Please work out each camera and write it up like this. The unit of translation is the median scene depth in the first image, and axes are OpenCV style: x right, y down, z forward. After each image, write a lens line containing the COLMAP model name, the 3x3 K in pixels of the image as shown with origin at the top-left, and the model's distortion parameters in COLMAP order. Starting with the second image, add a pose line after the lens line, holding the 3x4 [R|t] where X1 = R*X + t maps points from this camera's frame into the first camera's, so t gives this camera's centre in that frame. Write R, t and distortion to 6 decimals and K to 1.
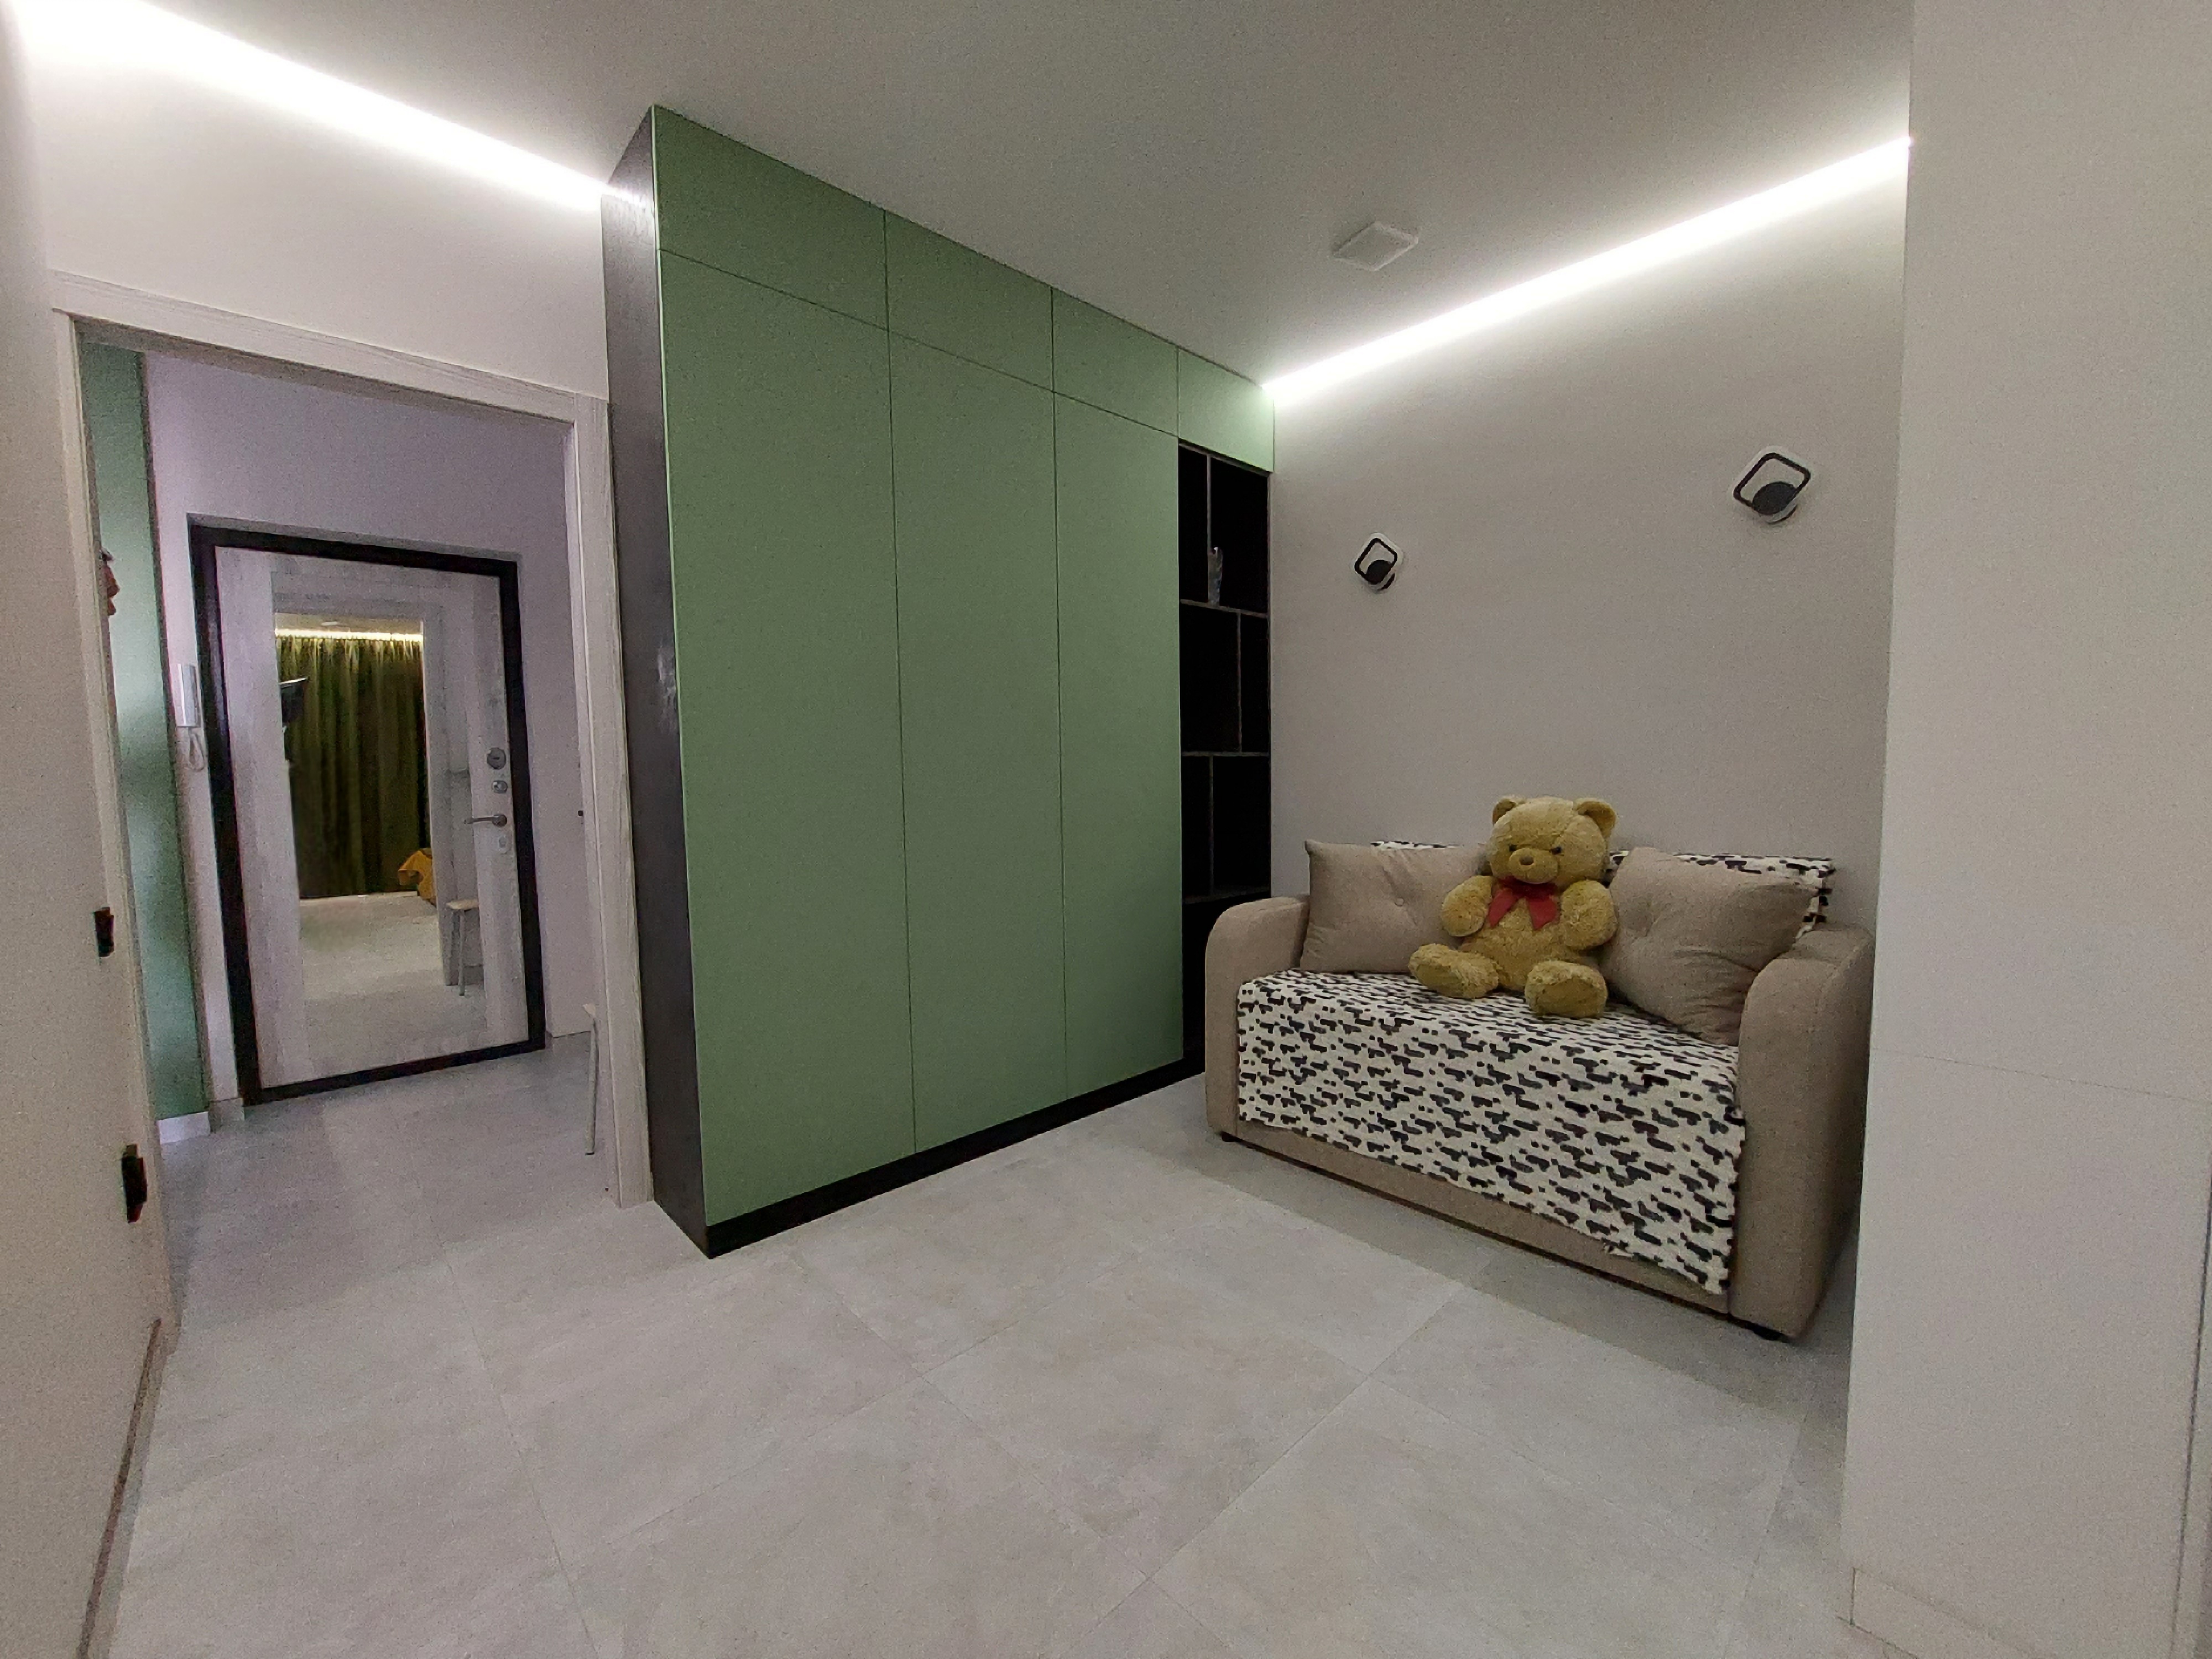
lens RADIAL K [[884.6, 0, 1106.3], [0, 884.6, 831.4], [0, 0, 1]] dist [-0.015703, 0.001766]
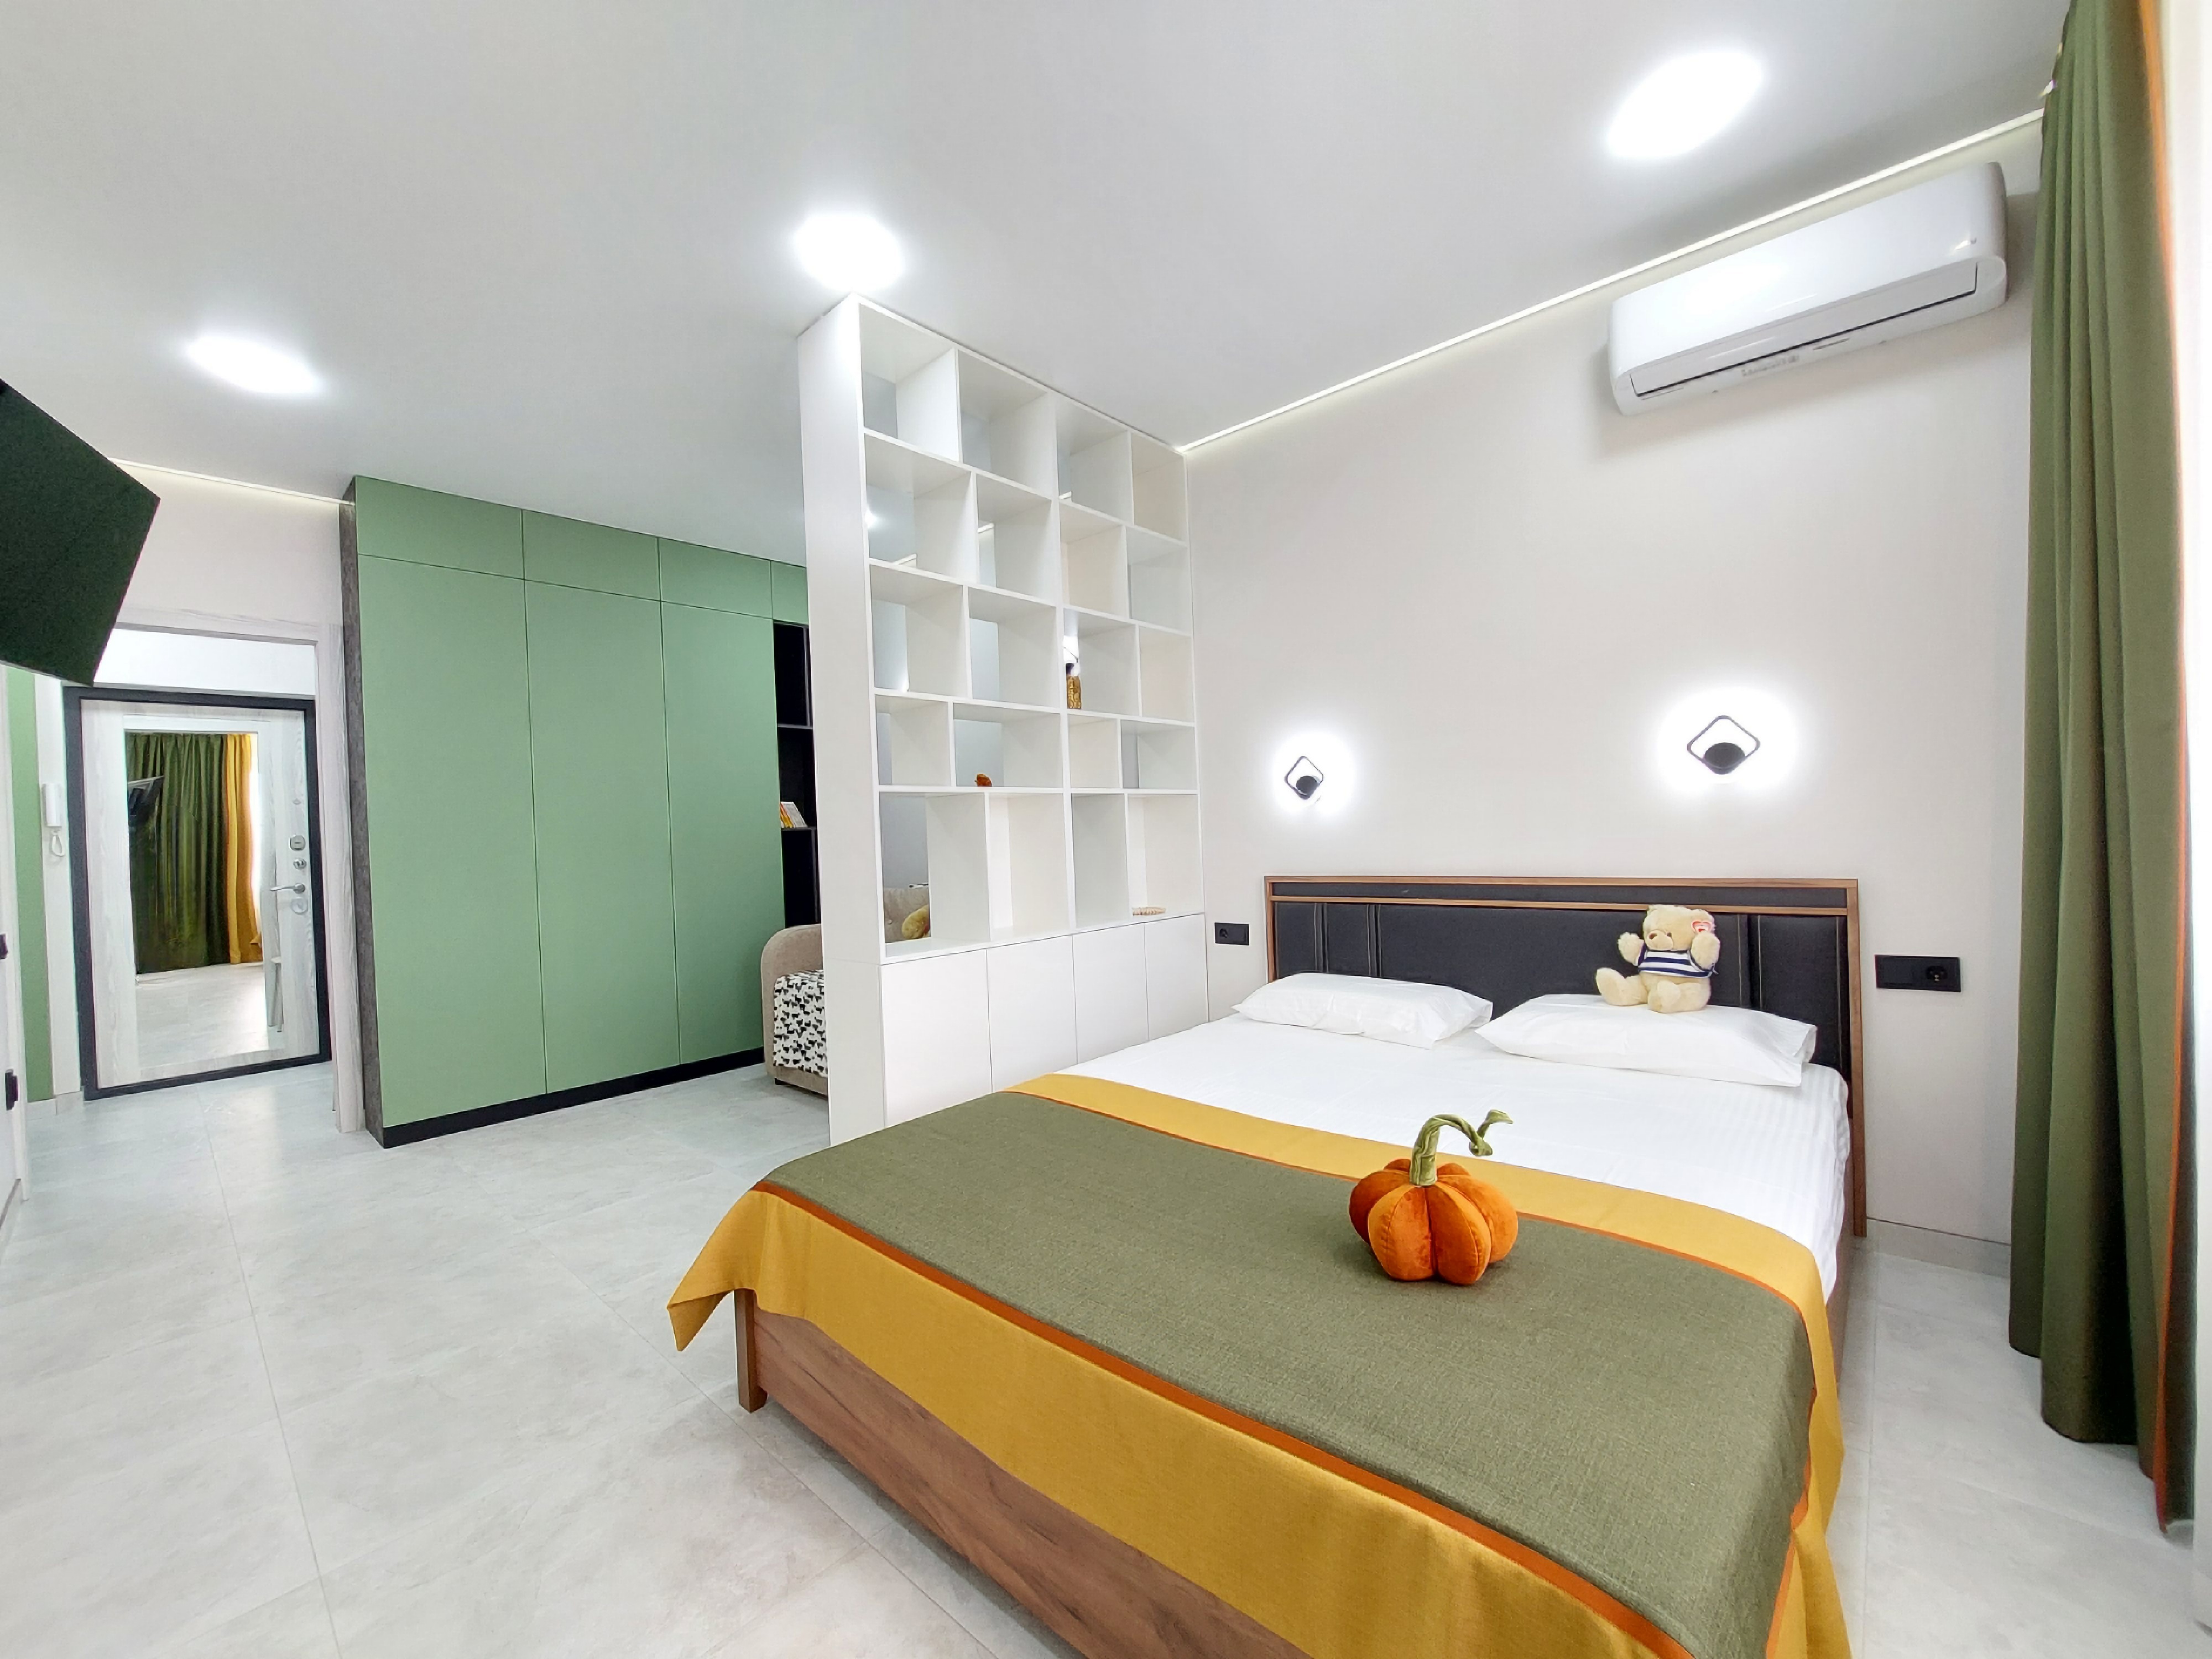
lens RADIAL K [[884.6, 0, 1096.1], [0, 884.6, 835.2], [0, 0, 1]] dist [-0.015703, 0.001766]
pose [[0.997213, -0.025284, 0.070190, 0.688407], [0.030306, 0.996984, -0.071439, 0.059367], [-0.068172, 0.073368, 0.994972, -0.667318]]
